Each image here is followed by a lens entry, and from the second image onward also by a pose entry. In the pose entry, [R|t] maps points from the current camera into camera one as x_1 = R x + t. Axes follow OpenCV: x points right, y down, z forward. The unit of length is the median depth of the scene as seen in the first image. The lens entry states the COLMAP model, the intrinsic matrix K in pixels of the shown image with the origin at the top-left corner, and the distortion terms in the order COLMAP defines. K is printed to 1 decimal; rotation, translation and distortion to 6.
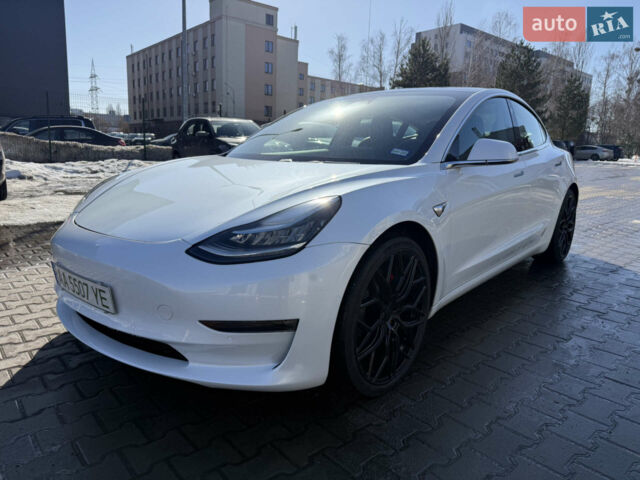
lens RADIAL K [[461.2, 0, 321.5], [0, 461.2, 241.0], [0, 0, 1]] dist [0.018142, -0.021421]
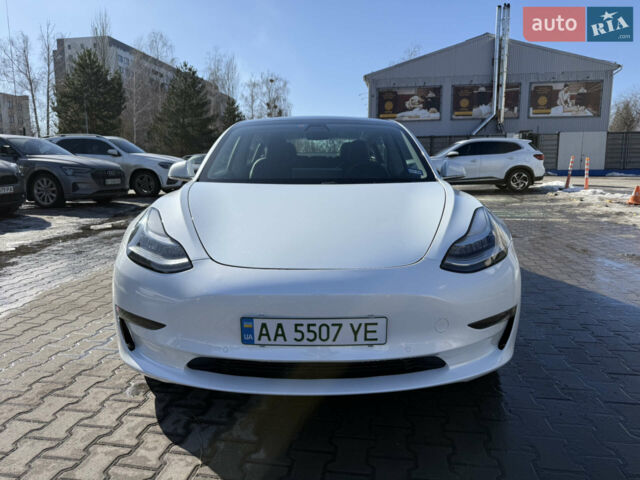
lens RADIAL K [[461.2, 0, 325.7], [0, 461.2, 238.4], [0, 0, 1]] dist [0.018142, -0.021421]
pose [[0.755603, -0.128269, 0.642349, -0.507308], [0.152401, 0.988154, 0.018051, -0.044686], [-0.637055, 0.084255, 0.766200, 0.135582]]
